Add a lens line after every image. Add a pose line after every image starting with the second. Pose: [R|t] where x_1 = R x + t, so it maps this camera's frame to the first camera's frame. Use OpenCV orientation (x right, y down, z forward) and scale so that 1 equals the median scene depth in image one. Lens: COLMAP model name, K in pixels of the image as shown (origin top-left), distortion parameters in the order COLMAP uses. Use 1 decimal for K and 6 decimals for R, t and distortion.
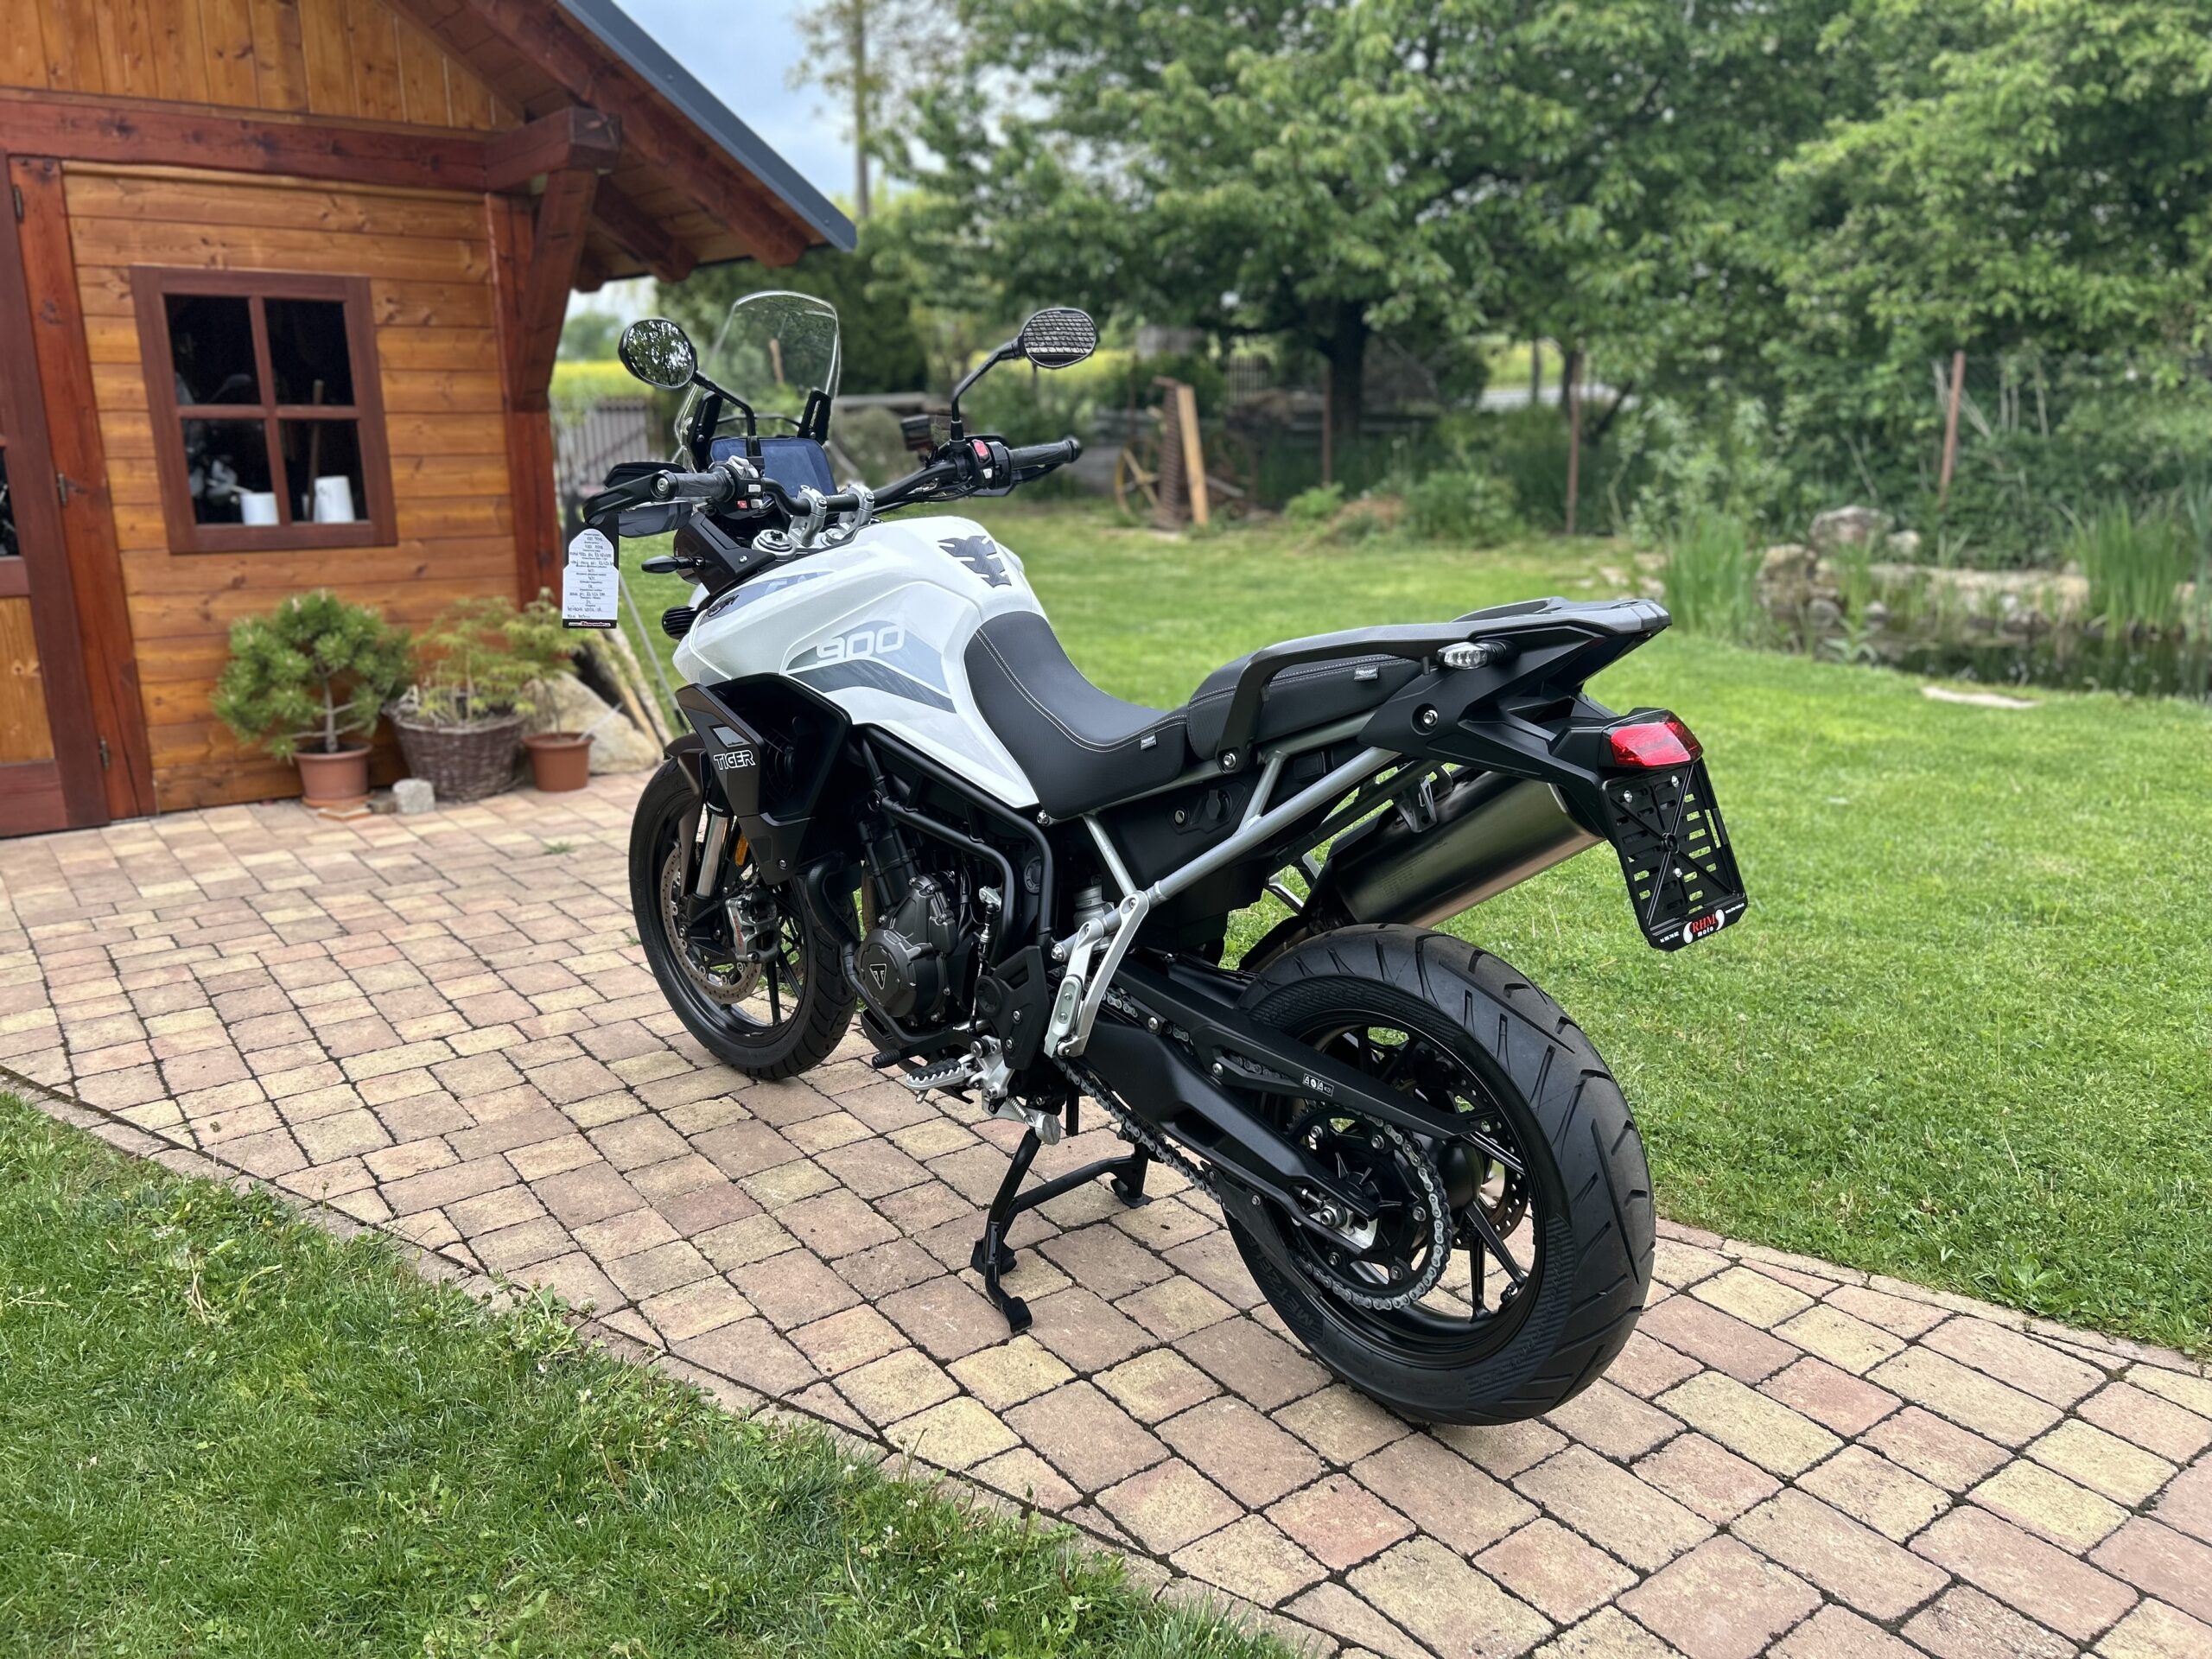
lens RADIAL K [[1665.5, 0, 1106.0], [0, 1665.5, 829.5], [0, 0, 1]] dist [0.063455, -0.063276]
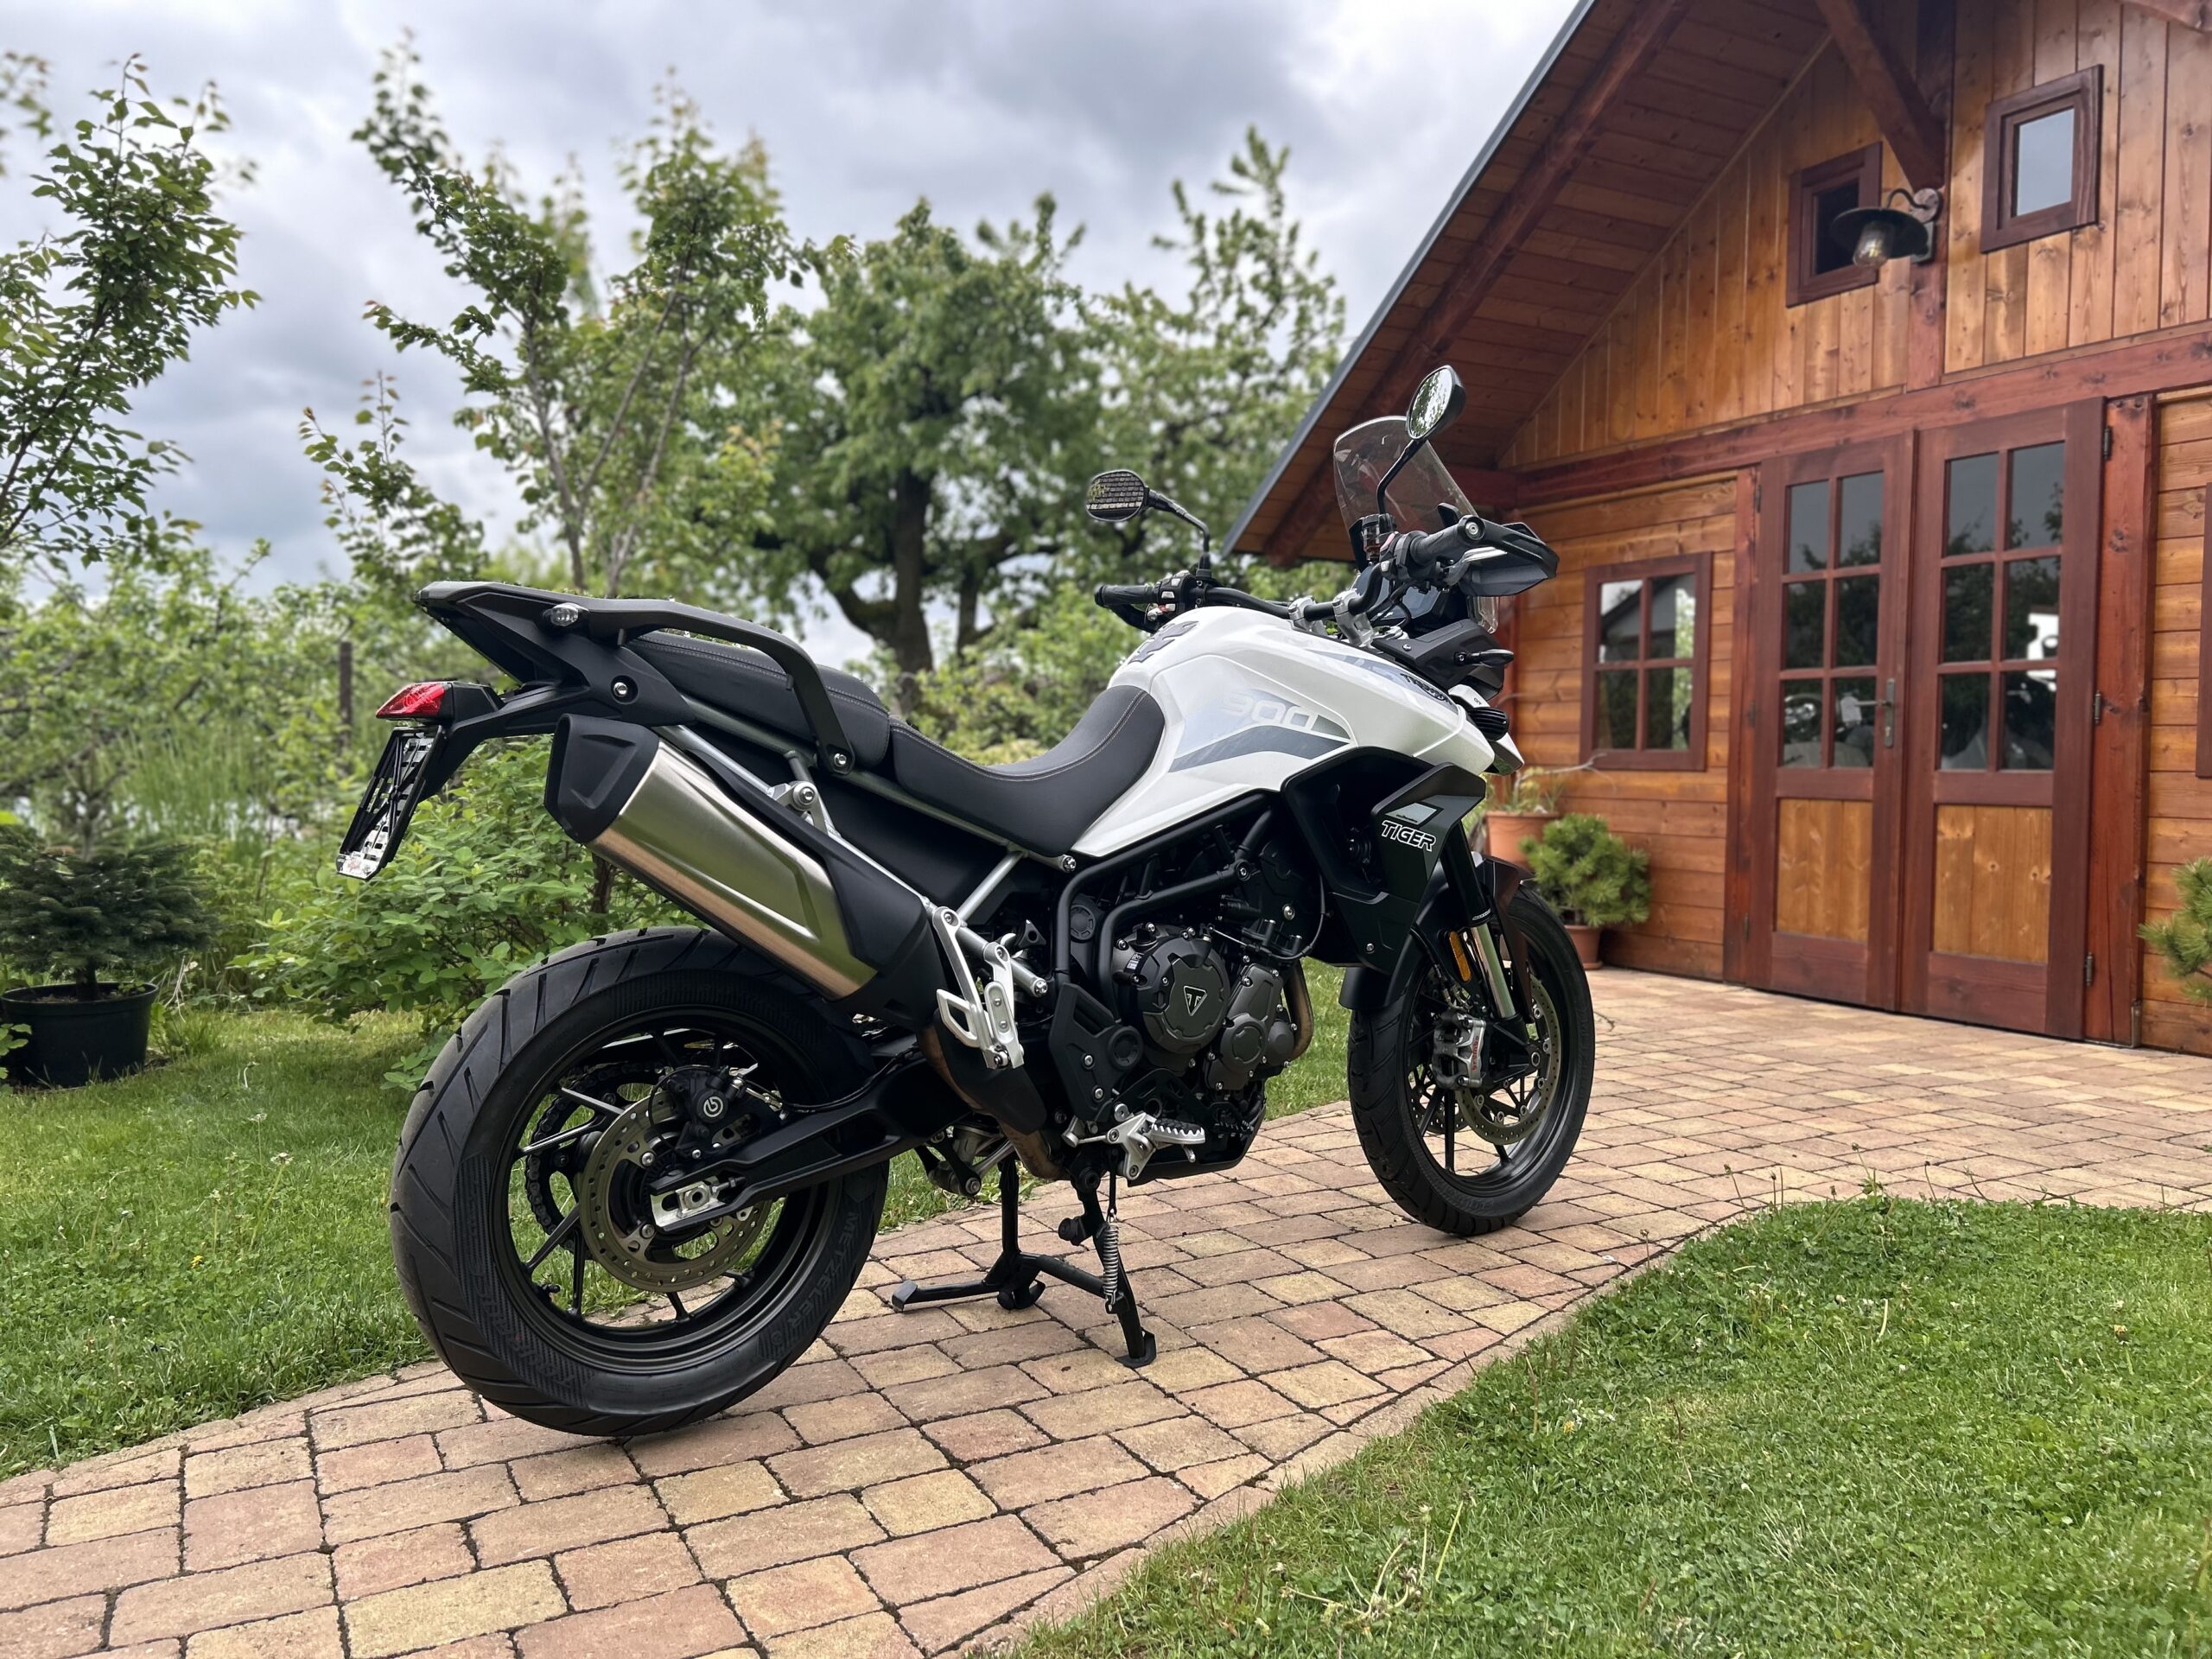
lens RADIAL K [[1665.5, 0, 1106.0], [0, 1665.5, 829.5], [0, 0, 1]] dist [0.063455, -0.063276]
pose [[-0.135028, 0.047320, -0.989711, 0.764022], [-0.249748, 0.964983, 0.080211, -0.097648], [0.958850, 0.258010, -0.118481, 0.891584]]
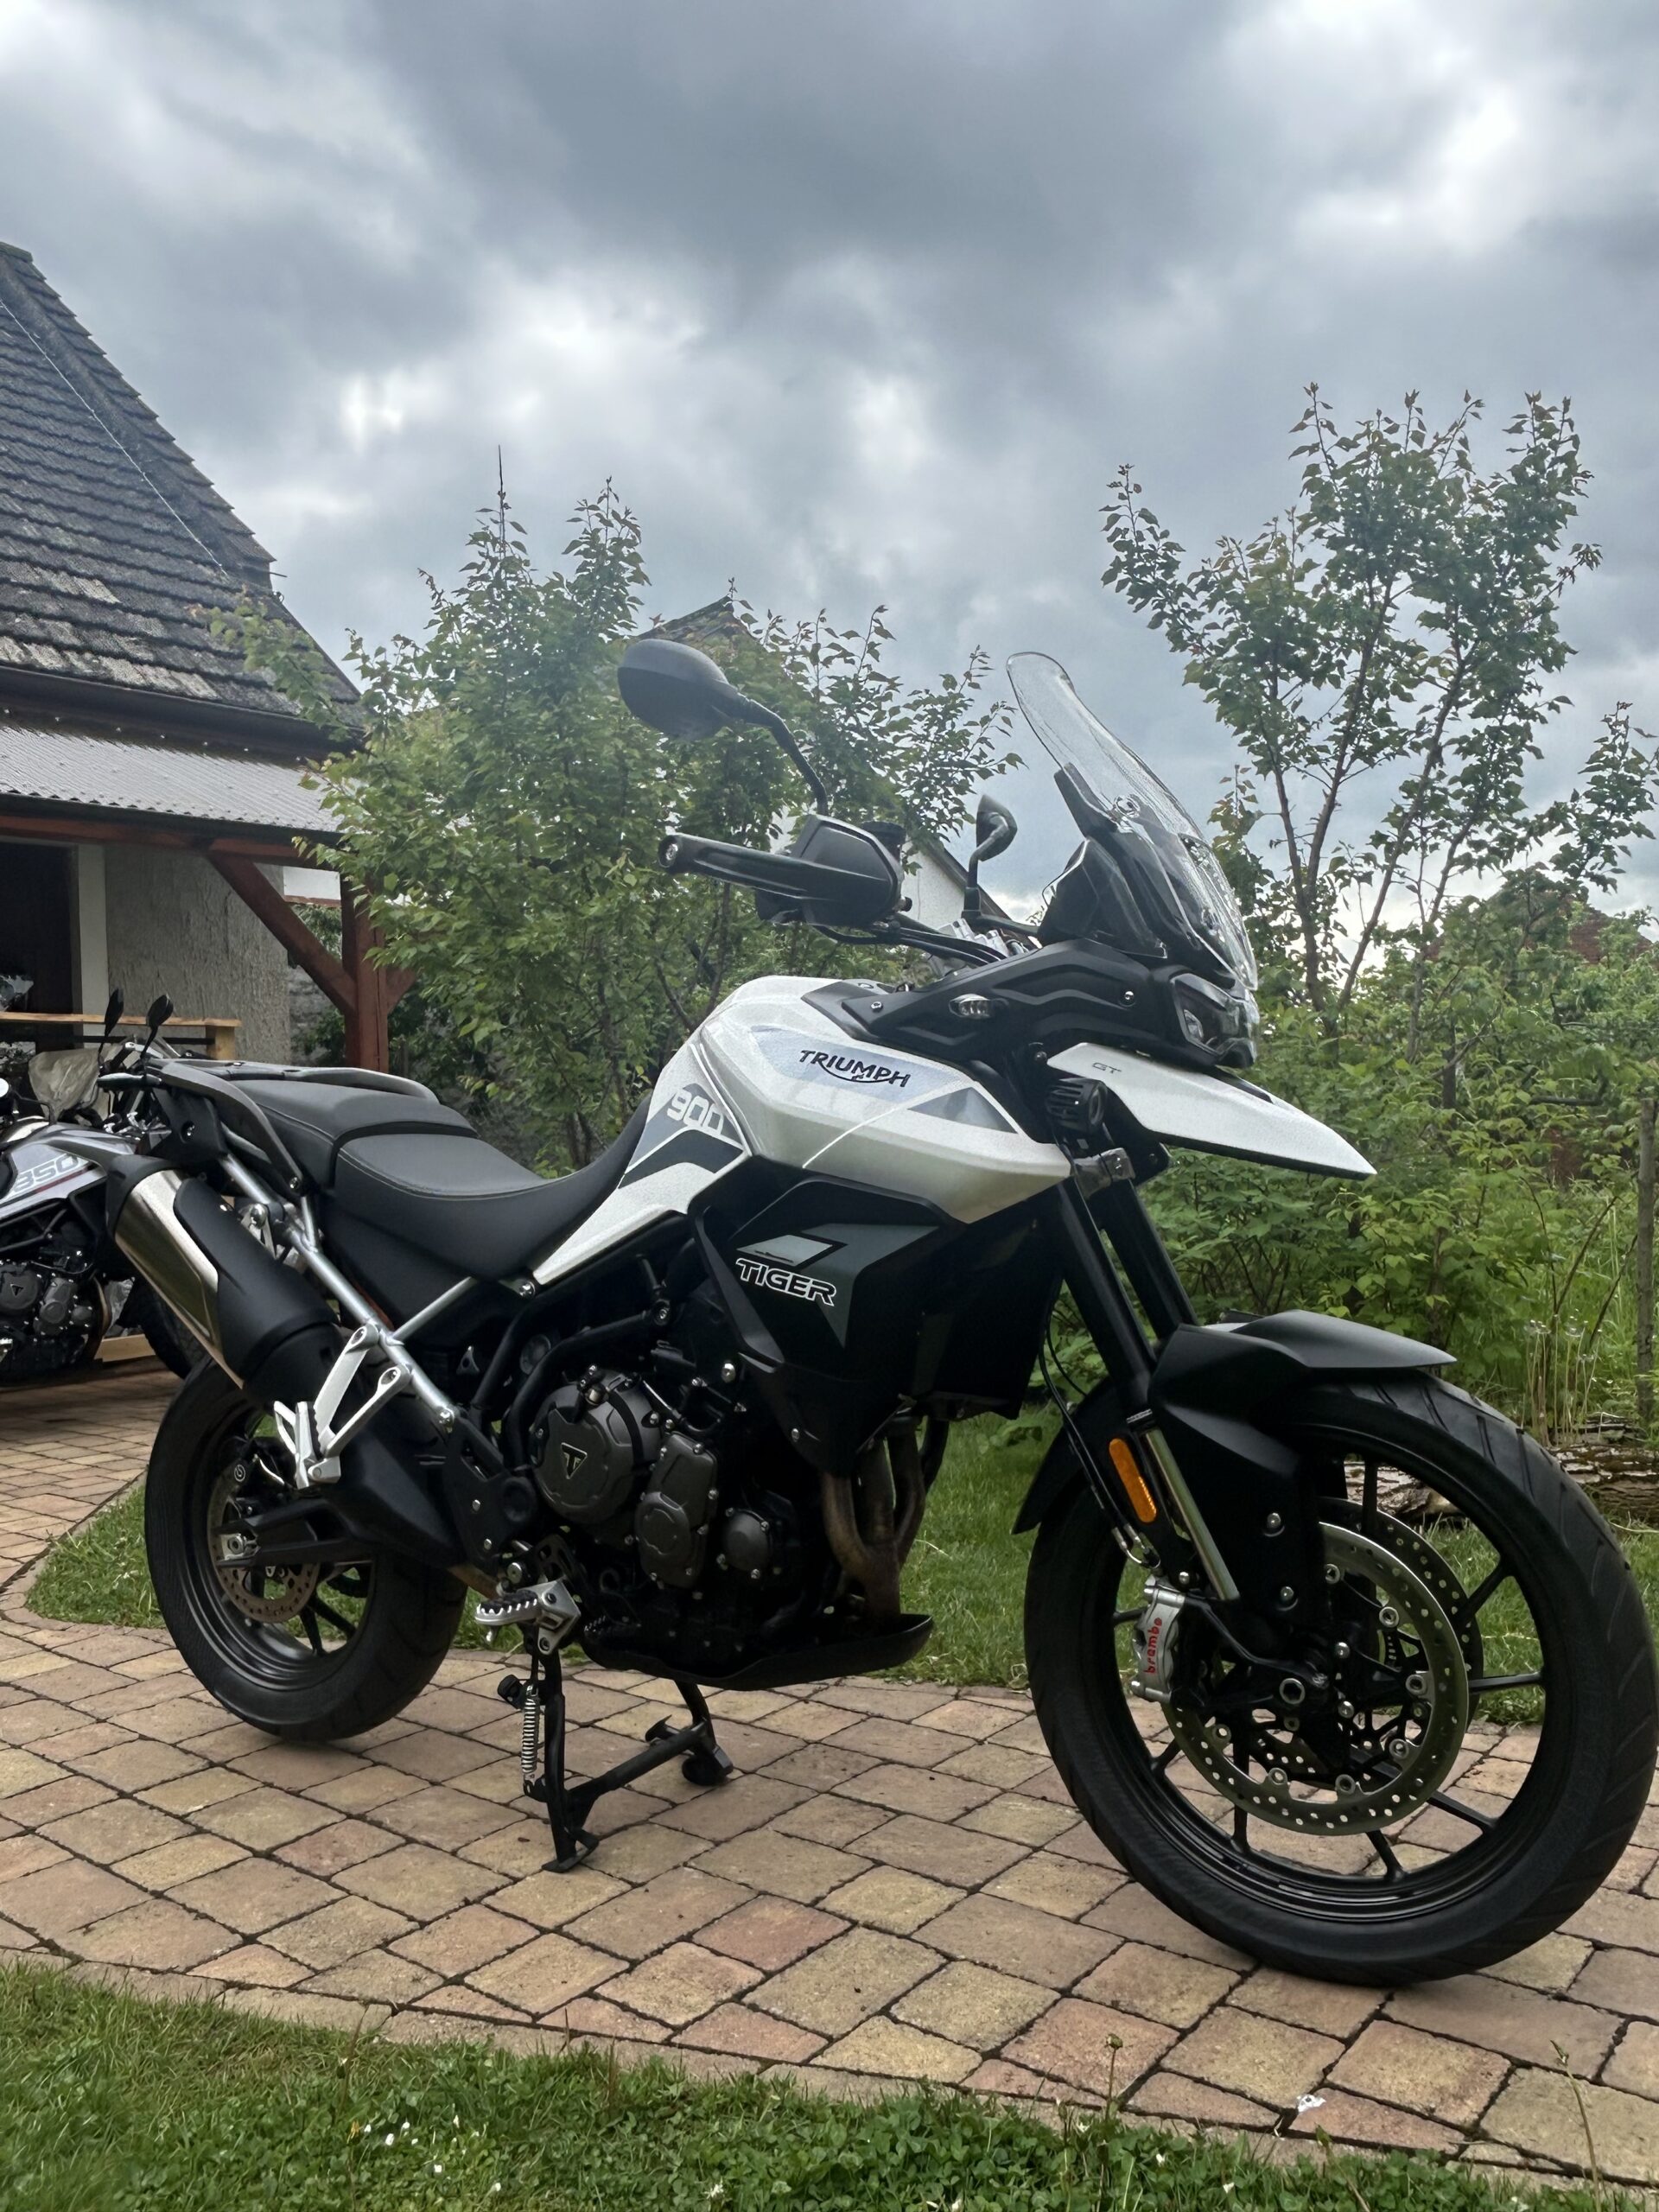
lens RADIAL K [[1660.3, 0, 829.5], [0, 1660.3, 1106.0], [0, 0, 1]] dist [-0.007452, 0.007085]
pose [[-0.967137, 0.038543, -0.251318, 0.069181], [-0.019380, 0.974393, 0.224015, -0.251690], [0.253516, 0.221523, -0.941625, 1.460242]]
